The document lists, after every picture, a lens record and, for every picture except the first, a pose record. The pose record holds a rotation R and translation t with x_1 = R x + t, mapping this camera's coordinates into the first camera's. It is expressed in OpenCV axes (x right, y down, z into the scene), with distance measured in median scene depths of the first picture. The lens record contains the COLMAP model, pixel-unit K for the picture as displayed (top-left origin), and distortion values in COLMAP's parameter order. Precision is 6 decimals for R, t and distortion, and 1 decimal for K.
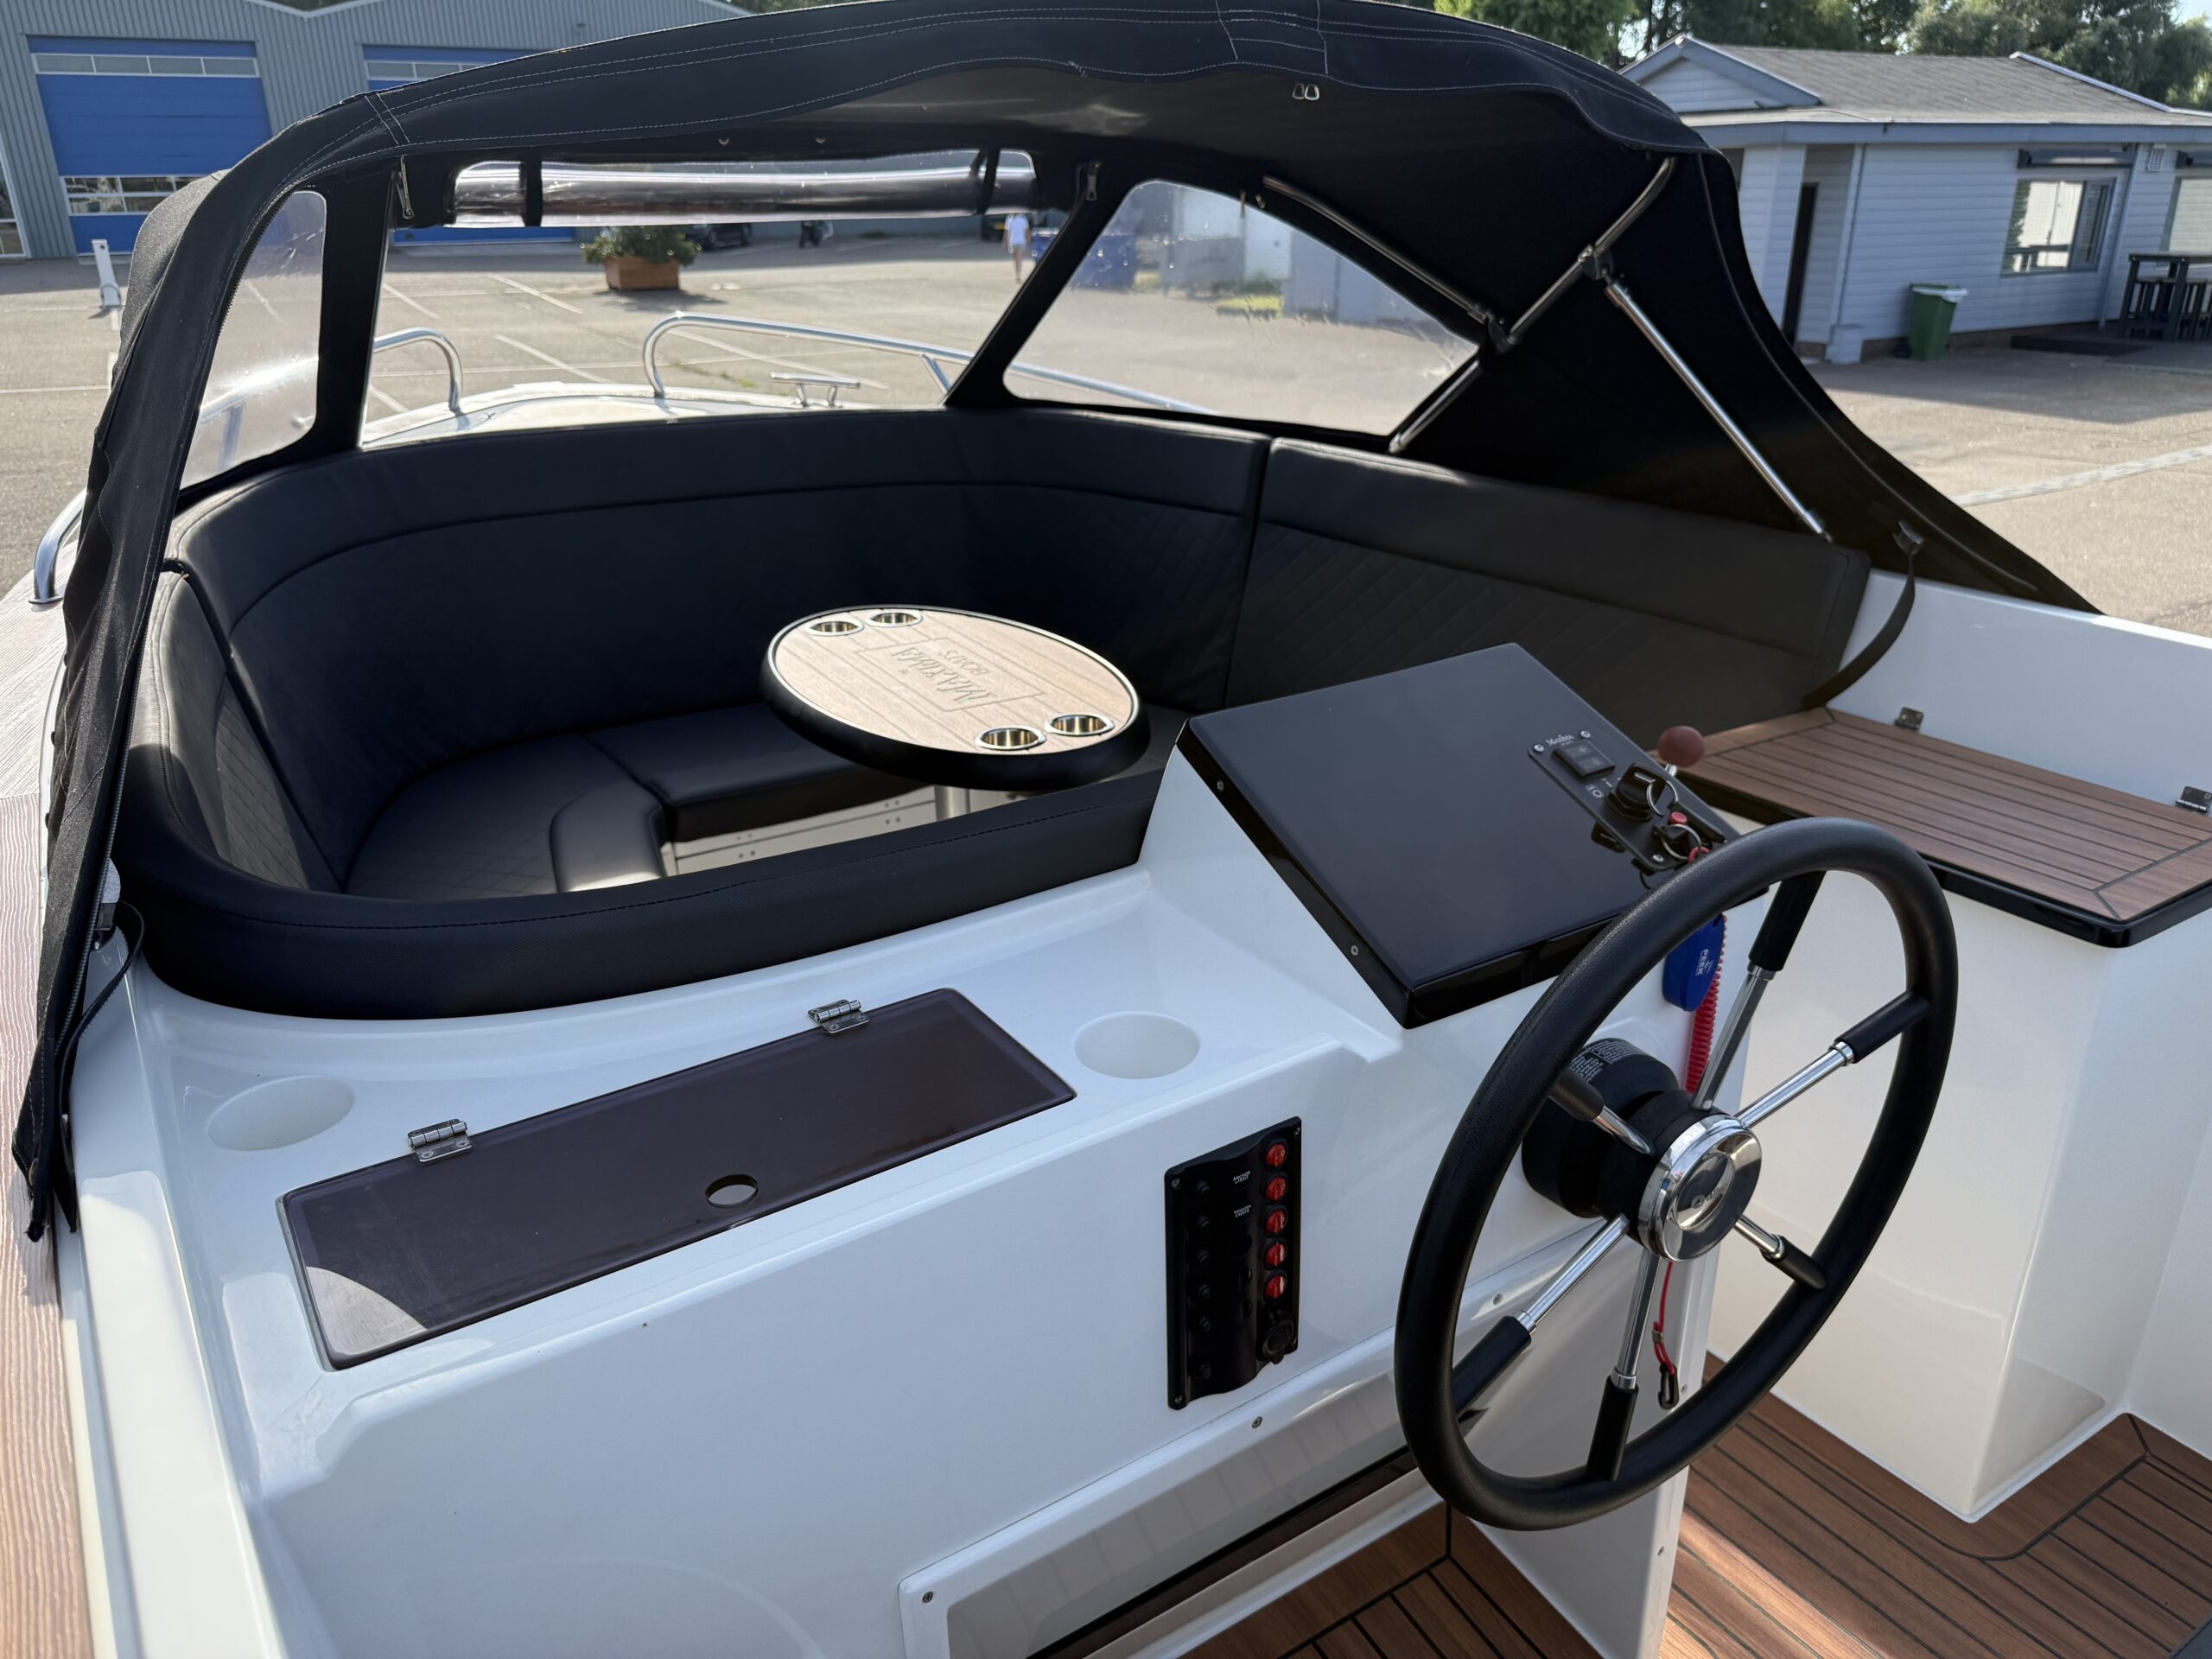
lens RADIAL K [[1585.4, 0, 1106.0], [0, 1585.4, 829.5], [0, 0, 1]] dist [0.027802, -0.050913]
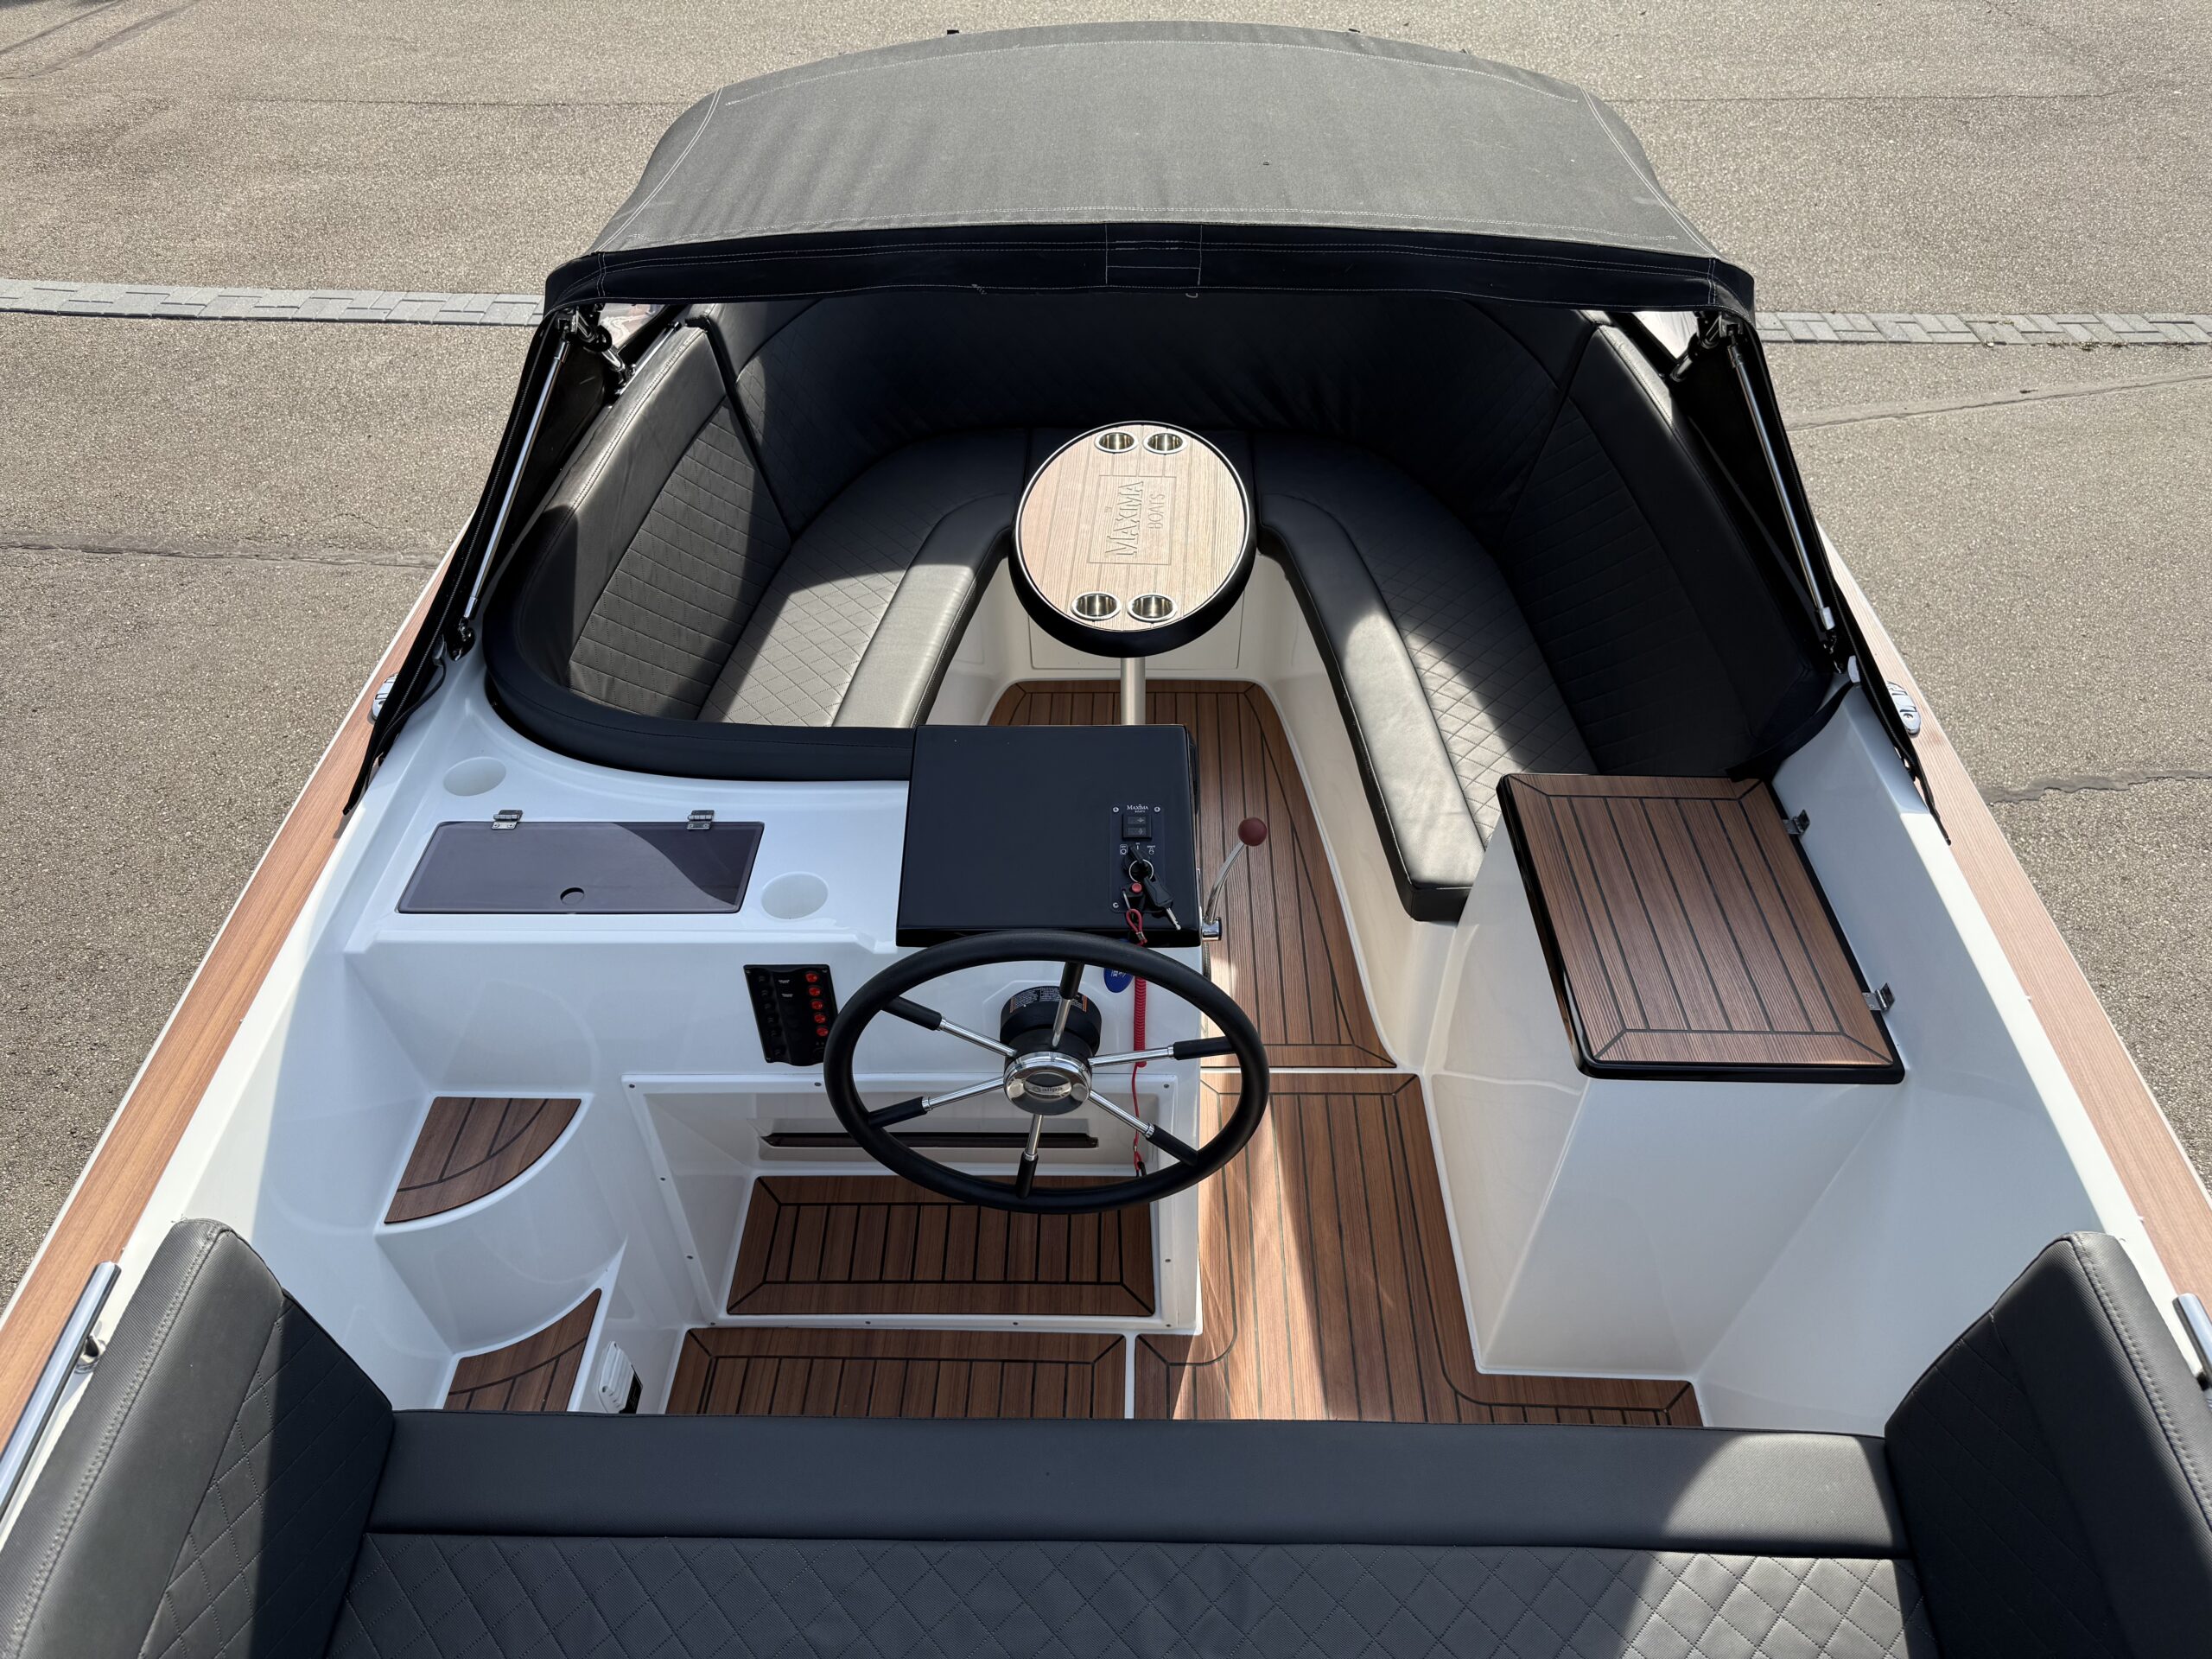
lens RADIAL K [[1554.0, 0, 1106.0], [0, 1554.0, 829.5], [0, 0, 1]] dist [0.122316, -0.147868]
pose [[0.827980, 0.376443, -0.415620, 0.589032], [-0.217389, 0.898694, 0.380909, -0.400650], [0.516906, -0.225034, 0.825935, -0.193071]]
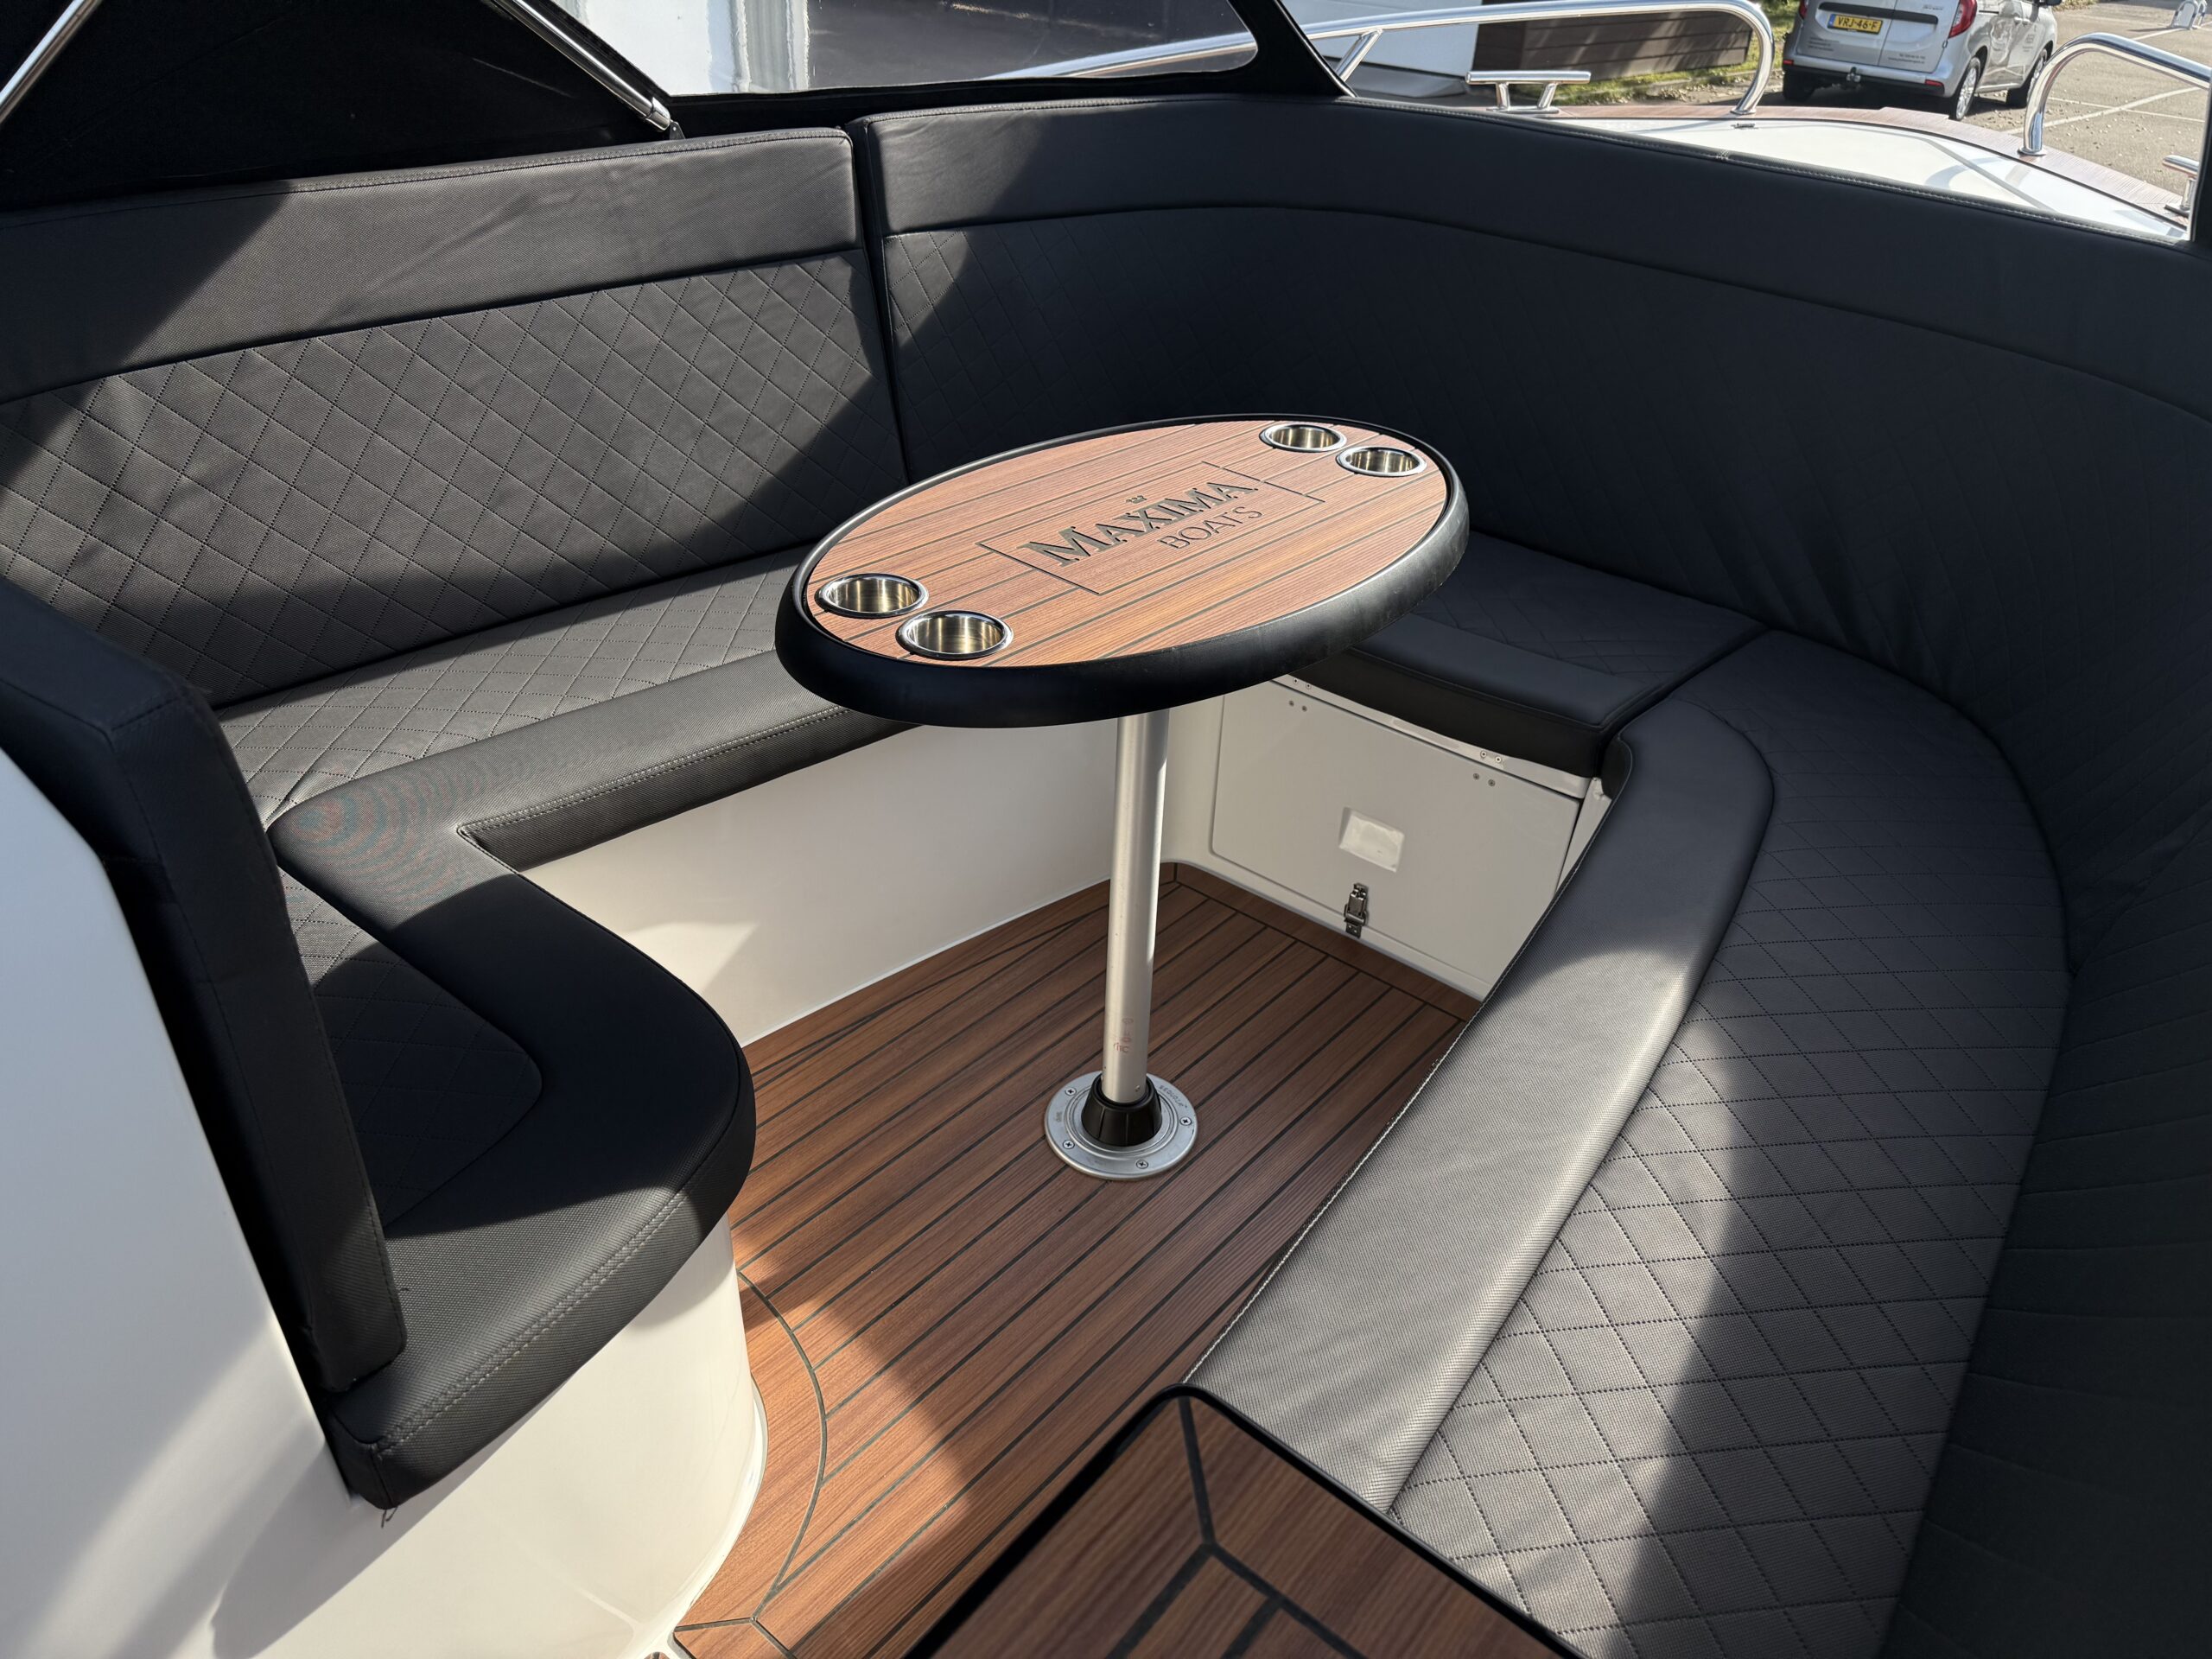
lens RADIAL K [[1585.4, 0, 1106.0], [0, 1585.4, 829.5], [0, 0, 1]] dist [0.027802, -0.050913]
pose [[0.294966, 0.529529, -0.795358, 0.525933], [-0.411260, 0.821703, 0.394549, -0.268760], [0.862473, 0.210720, 0.460148, 0.780969]]
